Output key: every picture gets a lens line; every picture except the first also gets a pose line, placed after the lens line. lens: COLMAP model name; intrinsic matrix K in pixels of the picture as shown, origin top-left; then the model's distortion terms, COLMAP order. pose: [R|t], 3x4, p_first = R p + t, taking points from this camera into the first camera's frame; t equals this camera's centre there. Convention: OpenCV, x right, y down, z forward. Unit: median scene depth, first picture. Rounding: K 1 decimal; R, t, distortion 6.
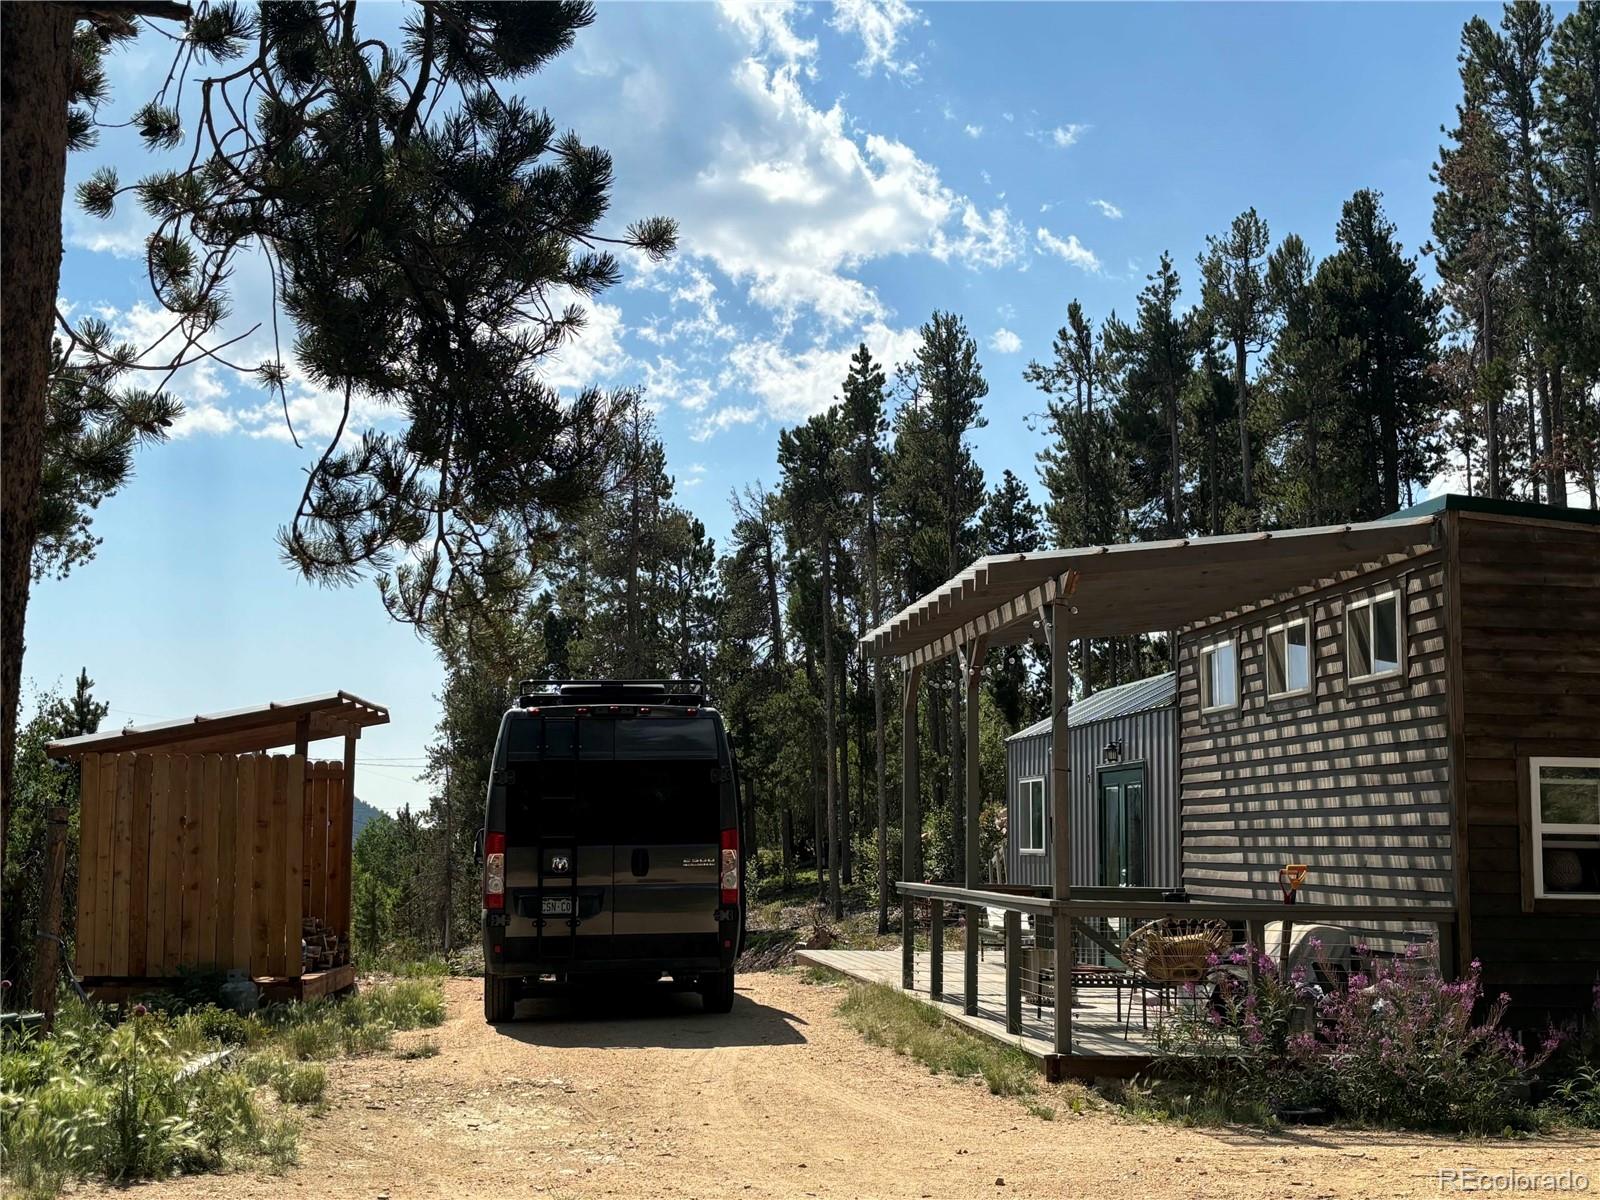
lens RADIAL K [[1913.8, 0, 792.9], [0, 1913.8, 606.0], [0, 0, 1]] dist [0.145118, 0.000000]
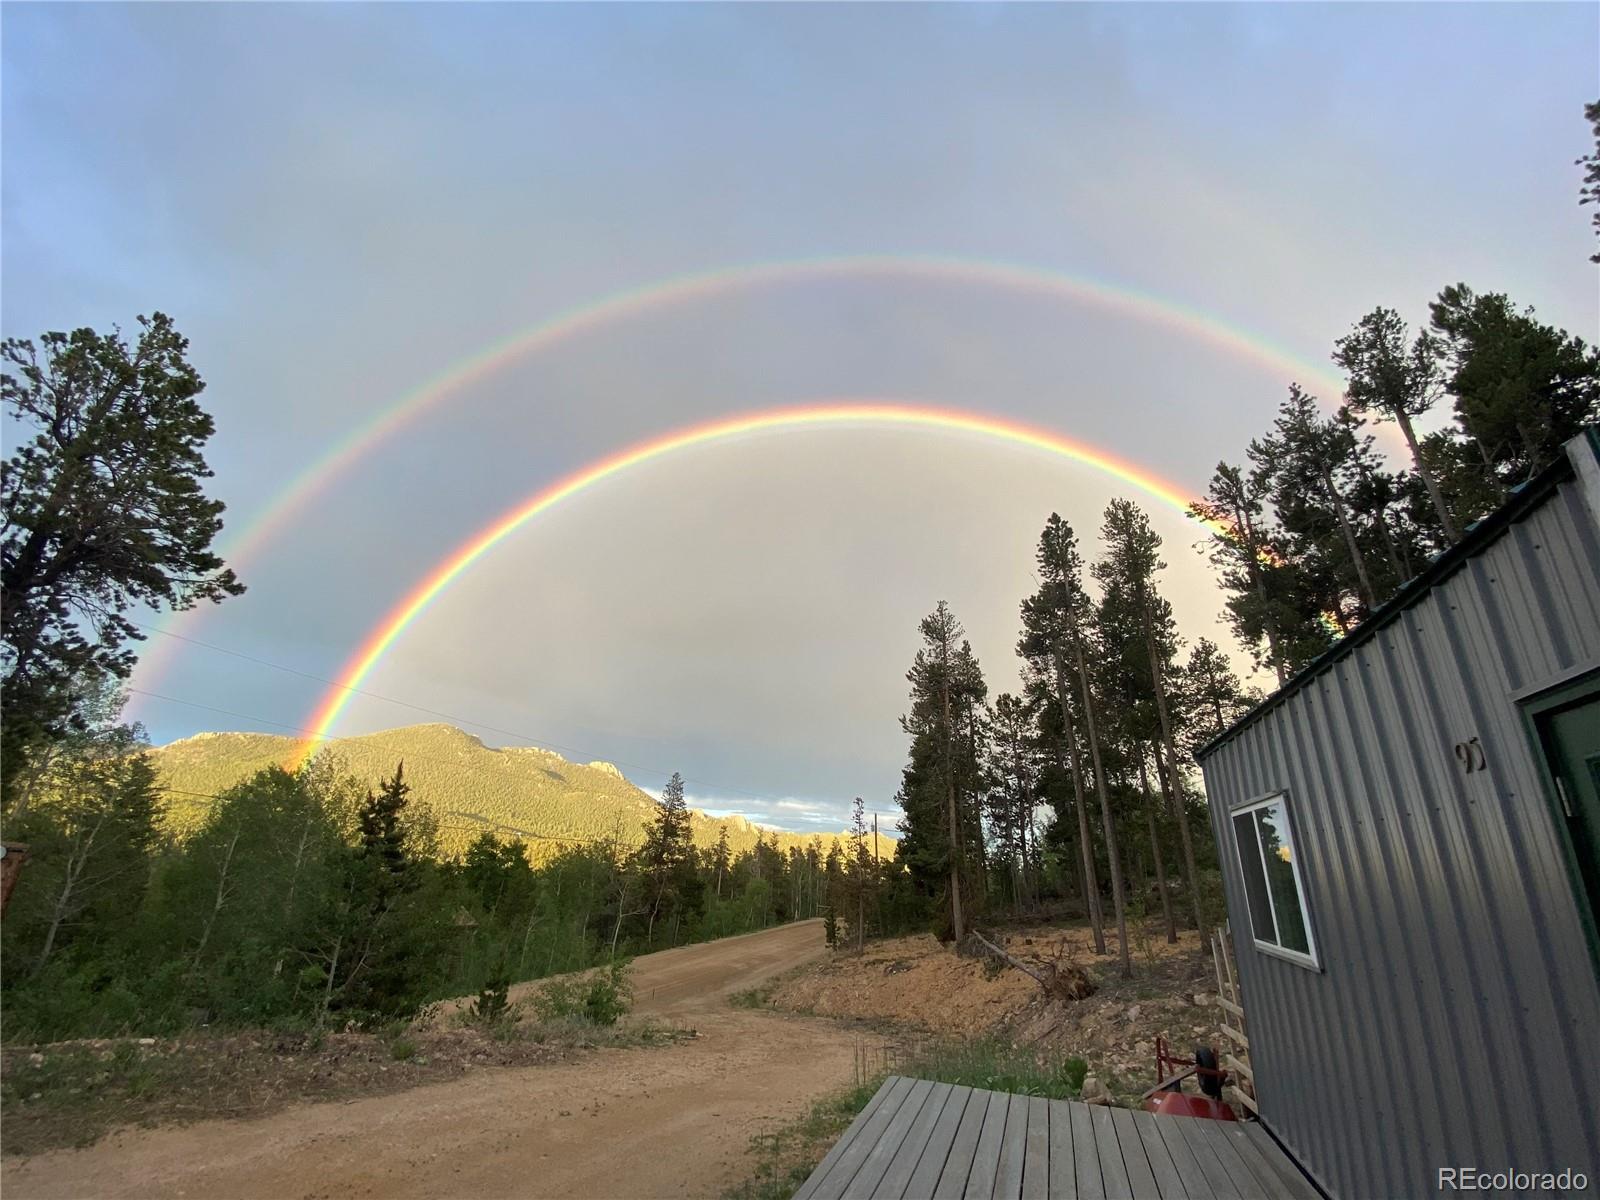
lens RADIAL K [[639.4, 0, 791.4], [0, 639.4, 601.1], [0, 0, 1]] dist [-0.010552, -0.003328]
pose [[0.885722, -0.144157, -0.441266, 0.063496], [0.018274, 0.960652, -0.277154, 0.054203], [0.463857, 0.237418, 0.853504, 0.510240]]
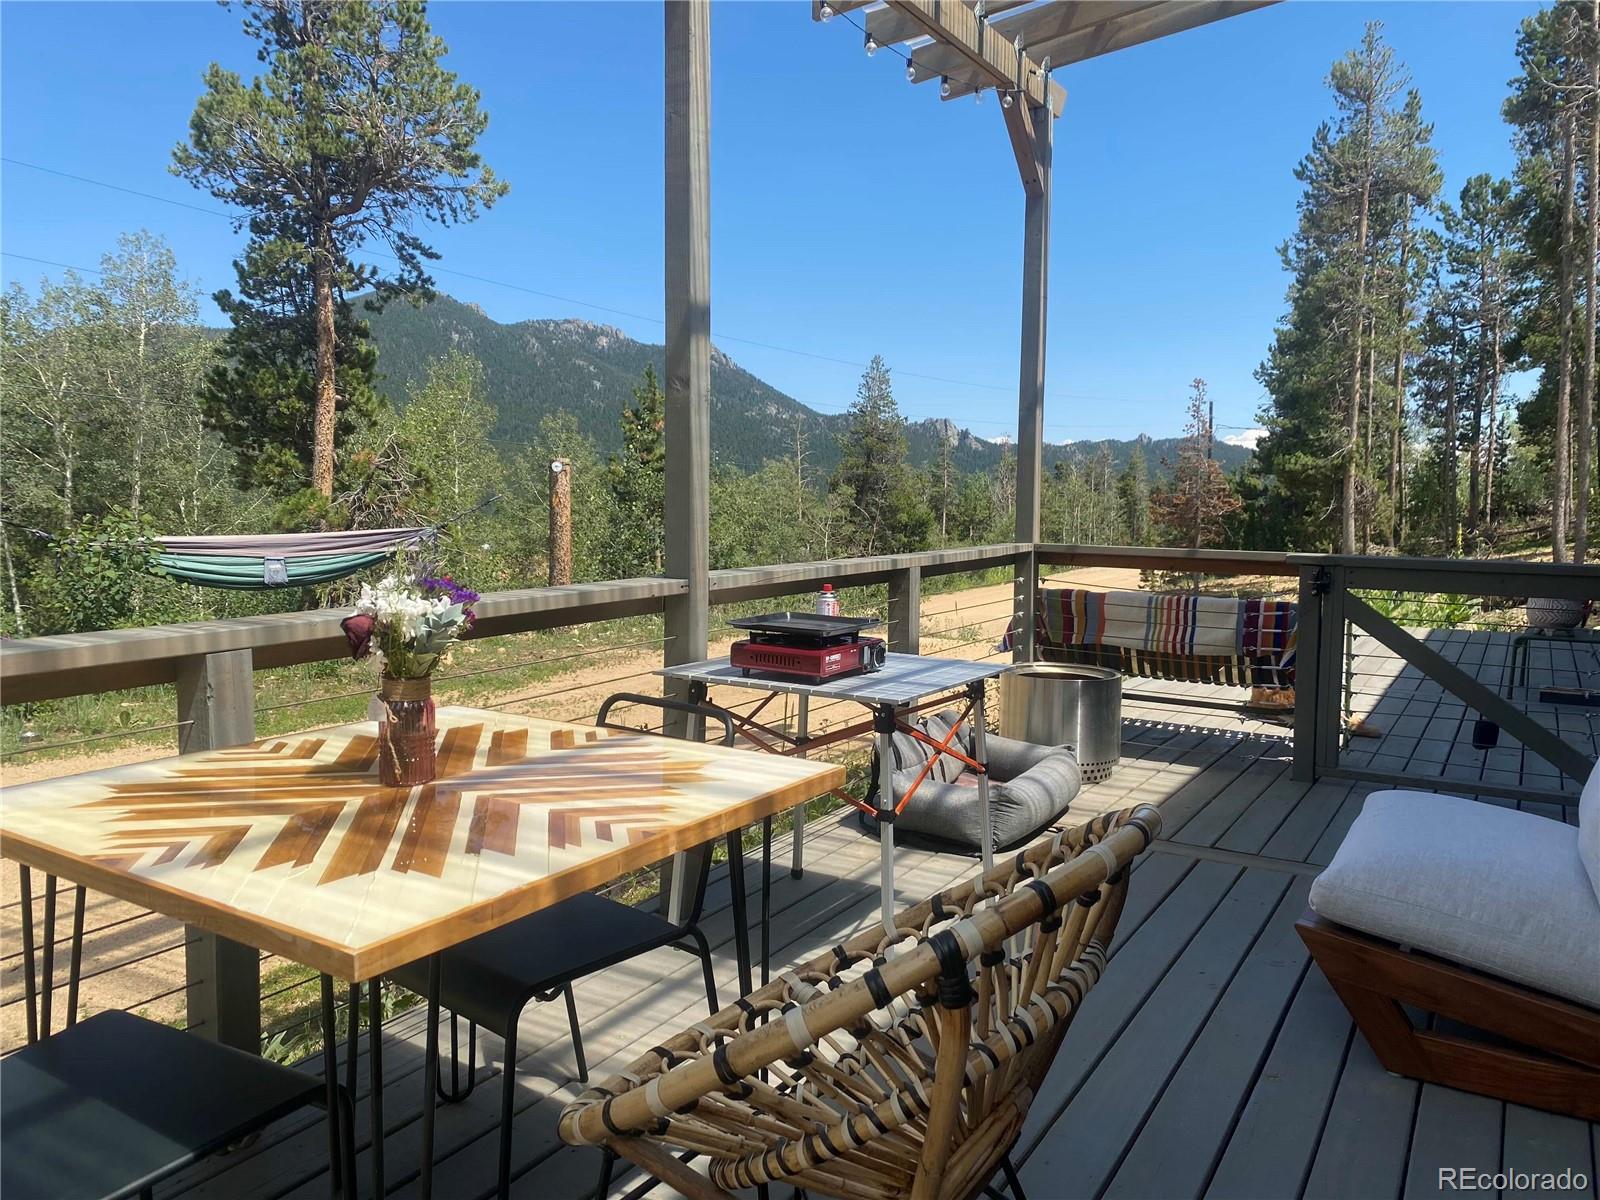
lens RADIAL K [[1199.7, 0, 801.5], [0, 1199.7, 610.7], [0, 0, 1]] dist [0.014752, -0.017157]
pose [[0.777914, 0.060555, -0.625446, 0.112634], [0.075476, 0.979135, 0.188674, 0.048937], [0.623821, -0.193978, 0.757112, 0.334402]]
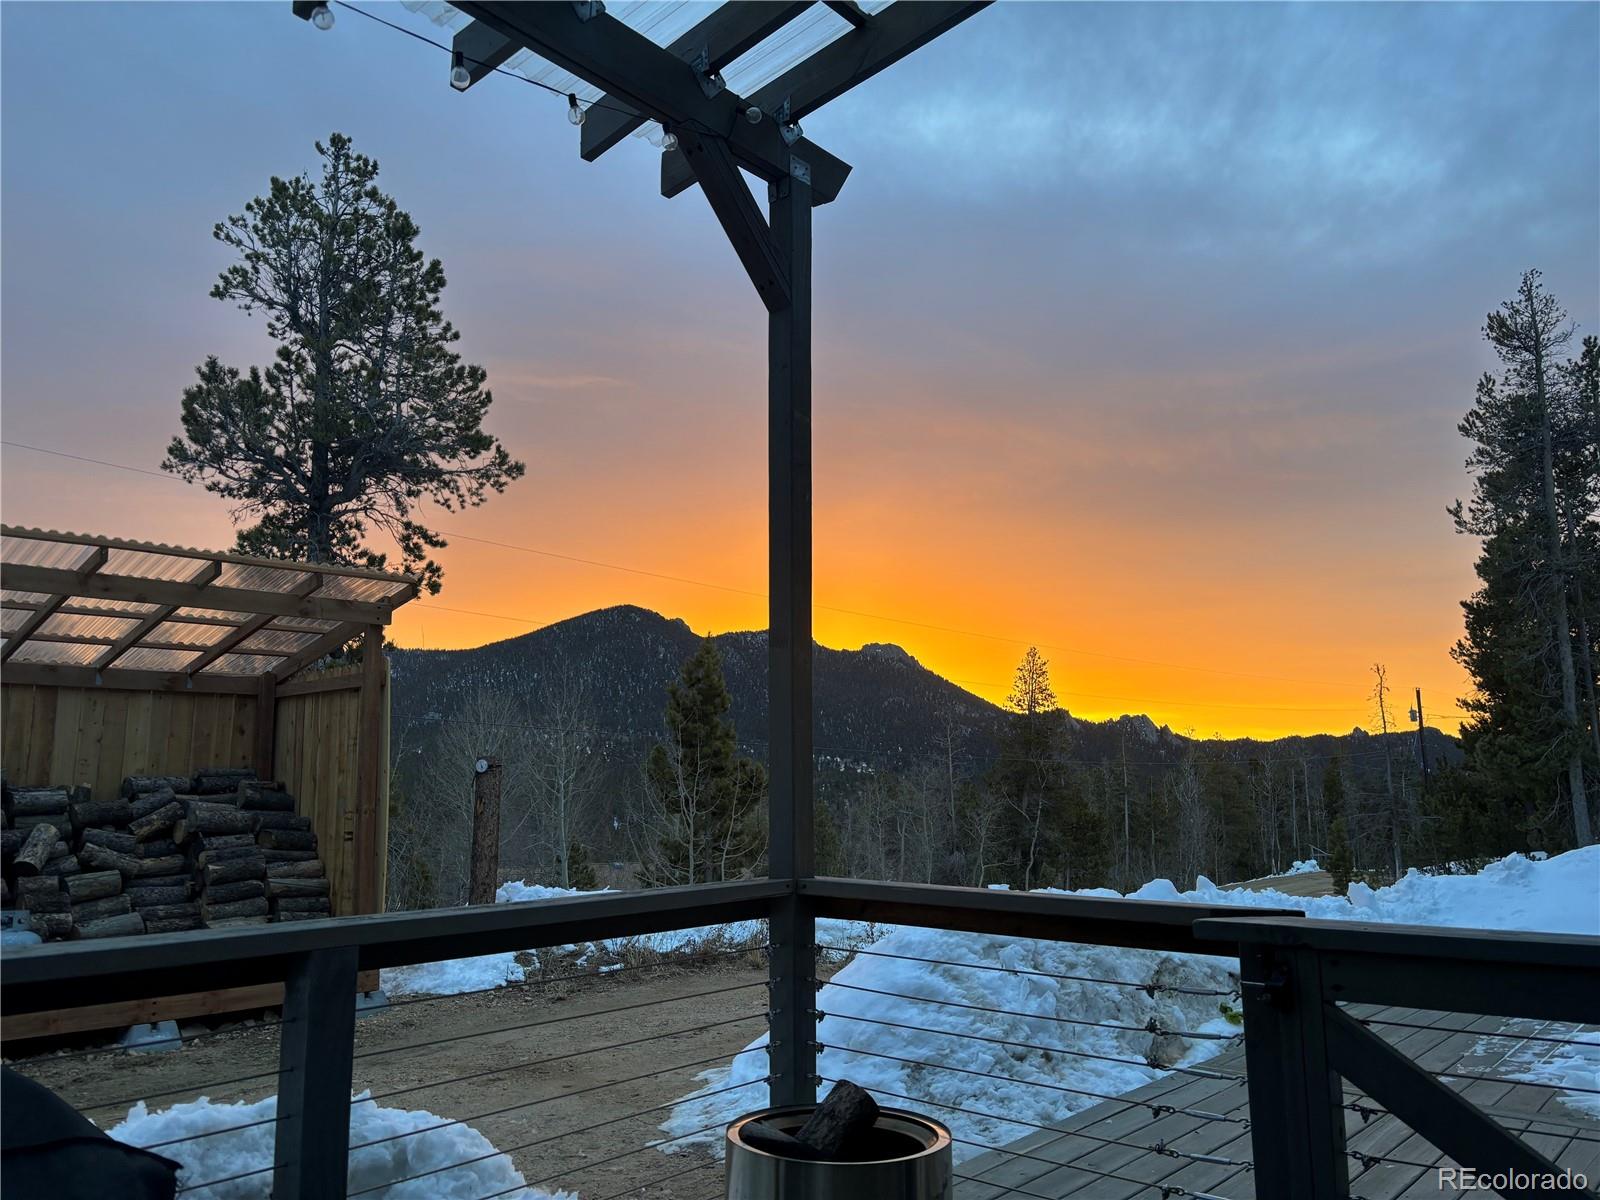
lens RADIAL K [[1186.2, 0, 788.3], [0, 1186.2, 621.8], [0, 0, 1]] dist [0.020046, -0.030069]
pose [[0.658699, -0.114257, -0.743680, 0.101390], [0.099091, 0.992967, -0.064789, 0.059146], [0.745853, -0.031016, 0.665388, 0.425587]]
